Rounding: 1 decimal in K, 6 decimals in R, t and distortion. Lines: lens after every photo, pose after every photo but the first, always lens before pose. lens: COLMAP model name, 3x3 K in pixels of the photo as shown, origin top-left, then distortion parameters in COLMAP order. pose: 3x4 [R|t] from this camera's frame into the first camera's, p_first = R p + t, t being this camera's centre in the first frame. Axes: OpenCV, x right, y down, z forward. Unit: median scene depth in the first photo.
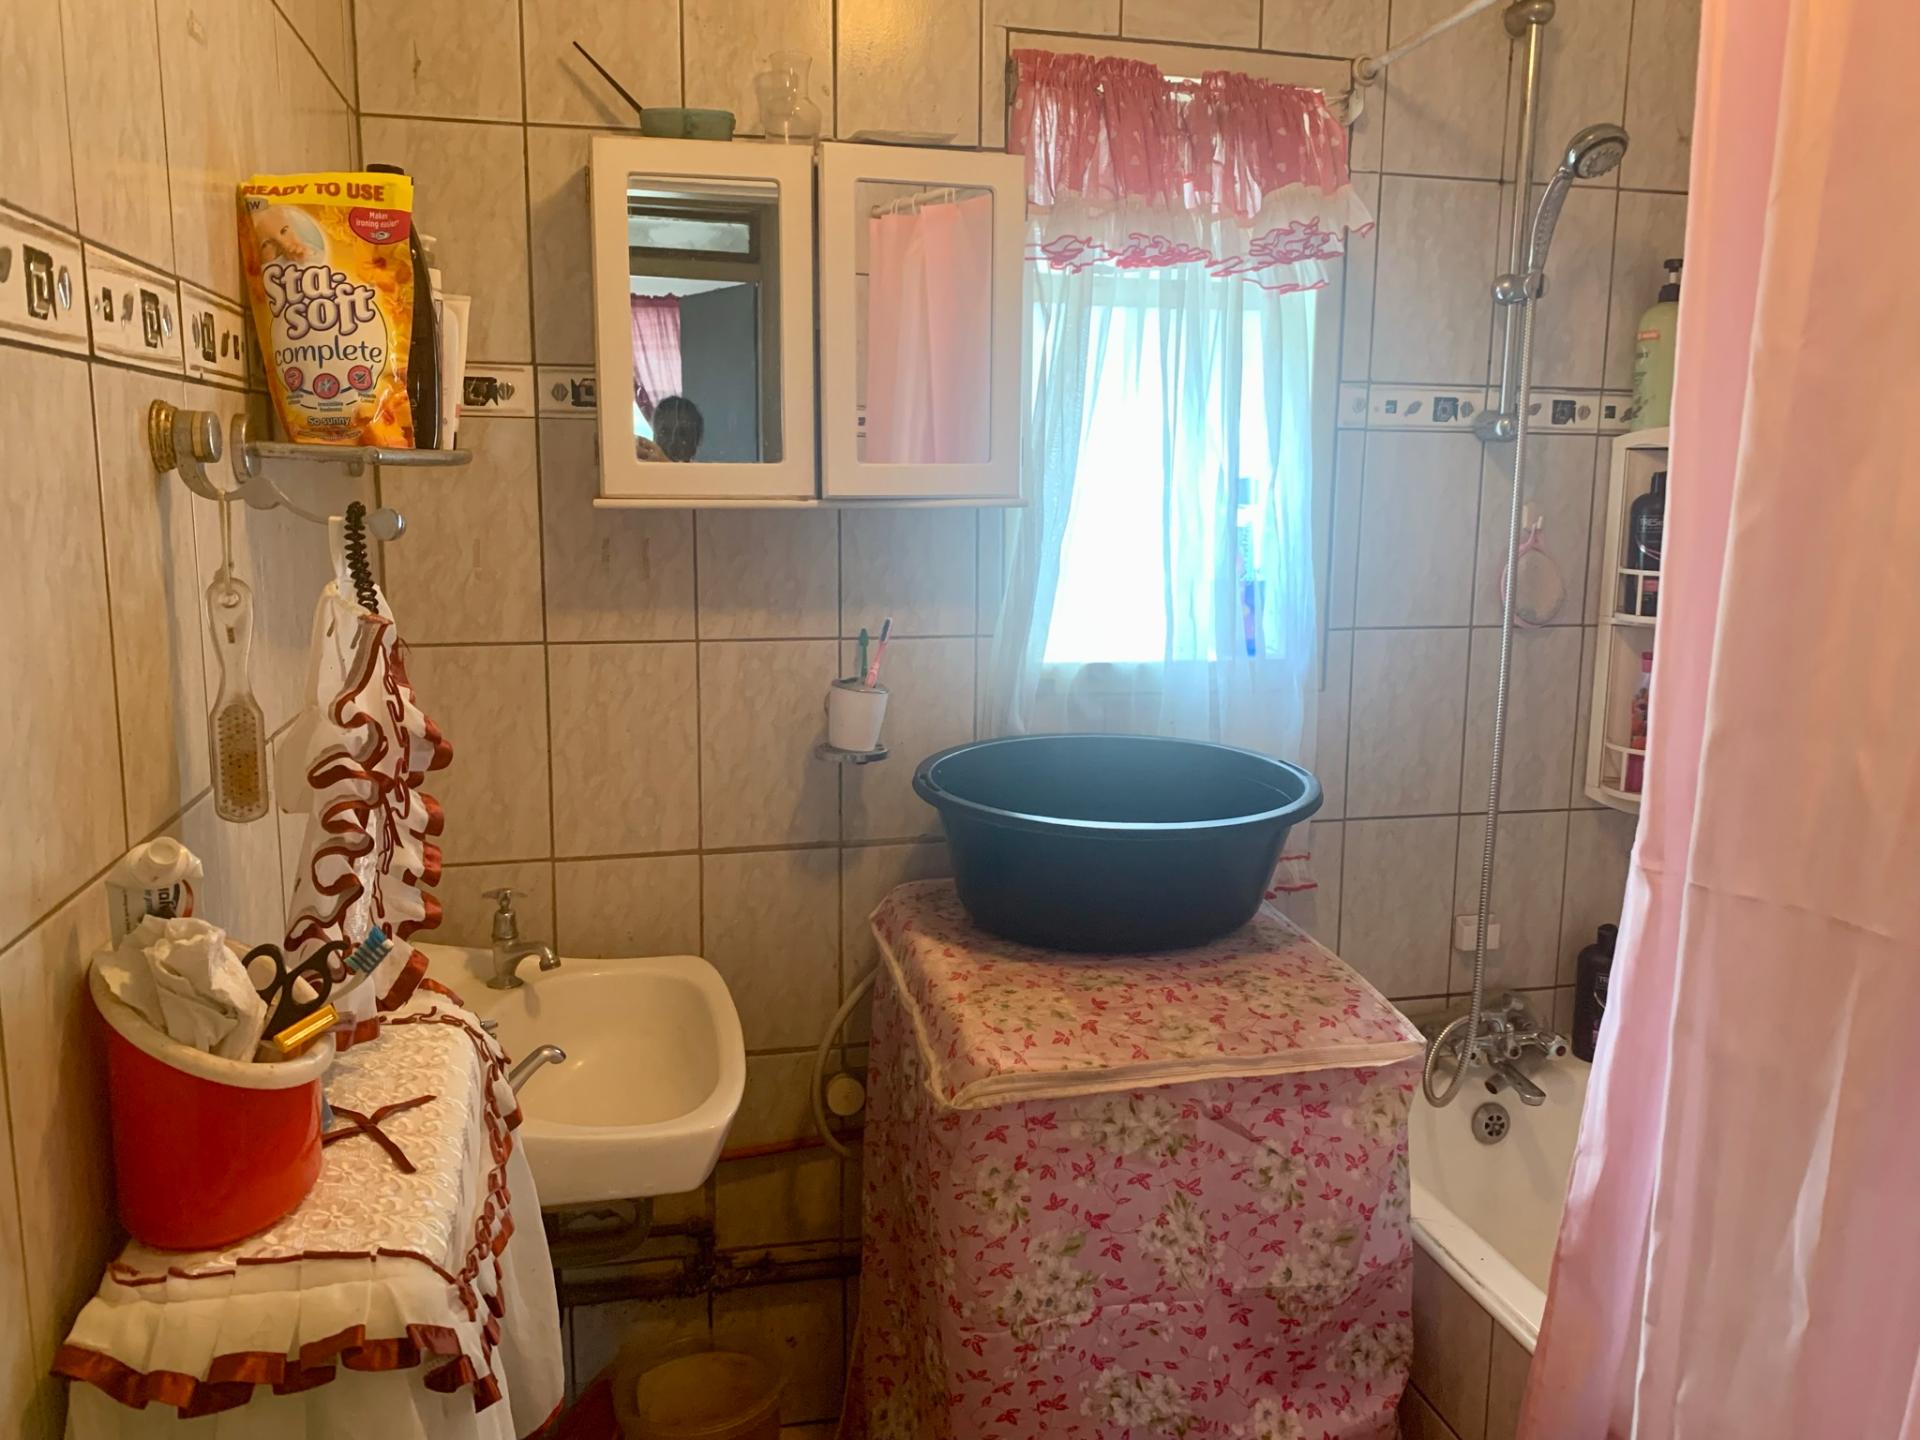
lens RADIAL K [[1467.8, 0, 964.1], [0, 1467.8, 713.8], [0, 0, 1]] dist [0.030980, -0.031623]
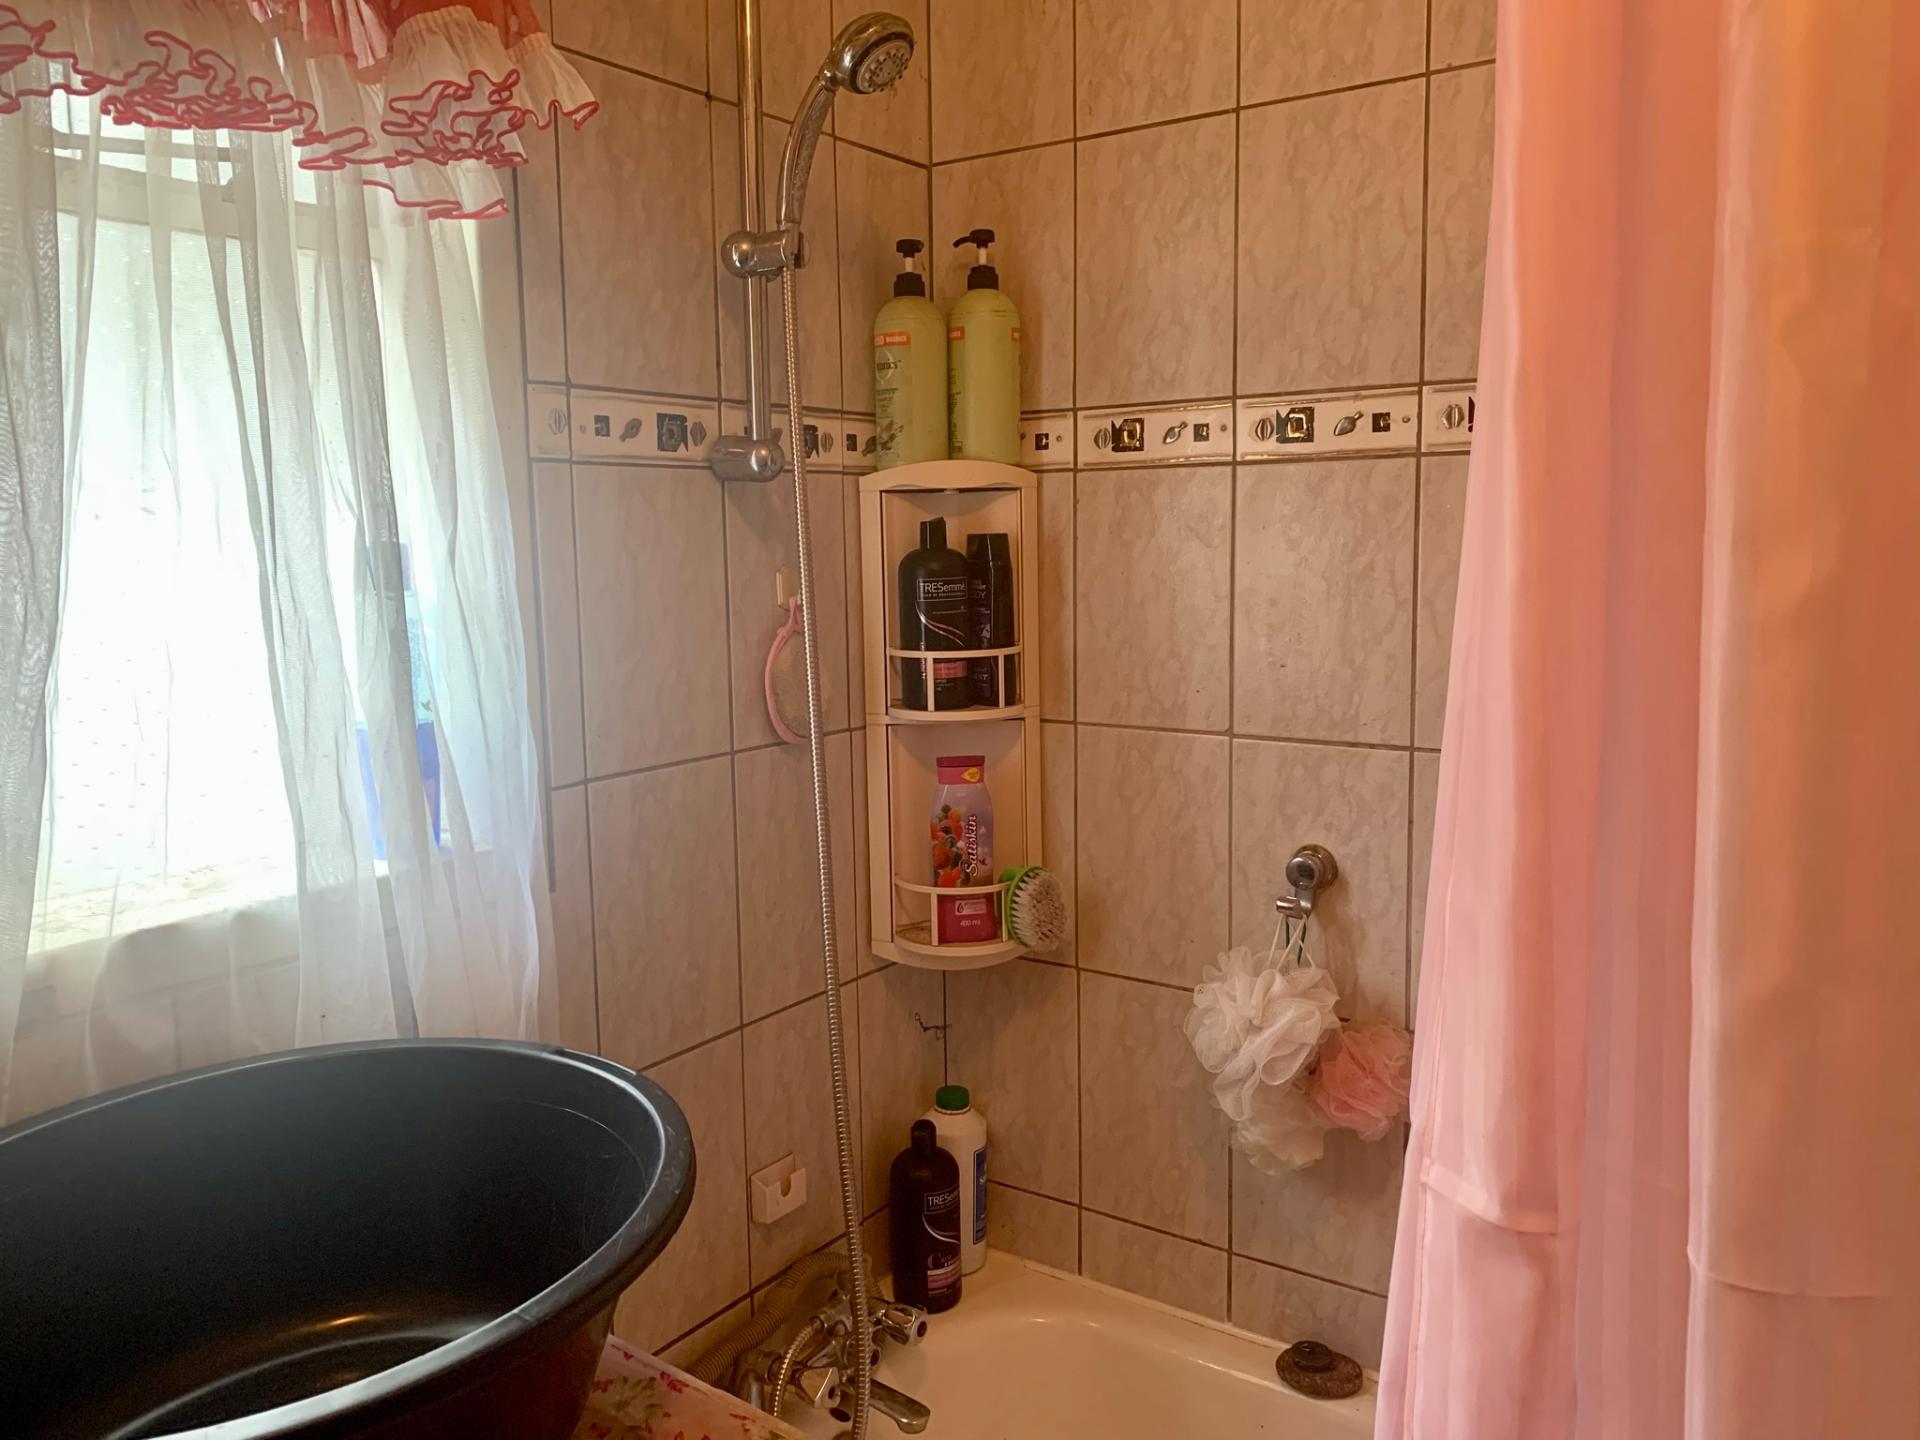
lens RADIAL K [[1467.8, 0, 946.9], [0, 1467.8, 708.4], [0, 0, 1]] dist [0.030980, -0.031623]
pose [[0.741383, -0.108496, 0.662253, -0.029478], [0.143113, 0.989704, 0.001928, -0.069482], [-0.655644, 0.093348, 0.749277, 0.444796]]
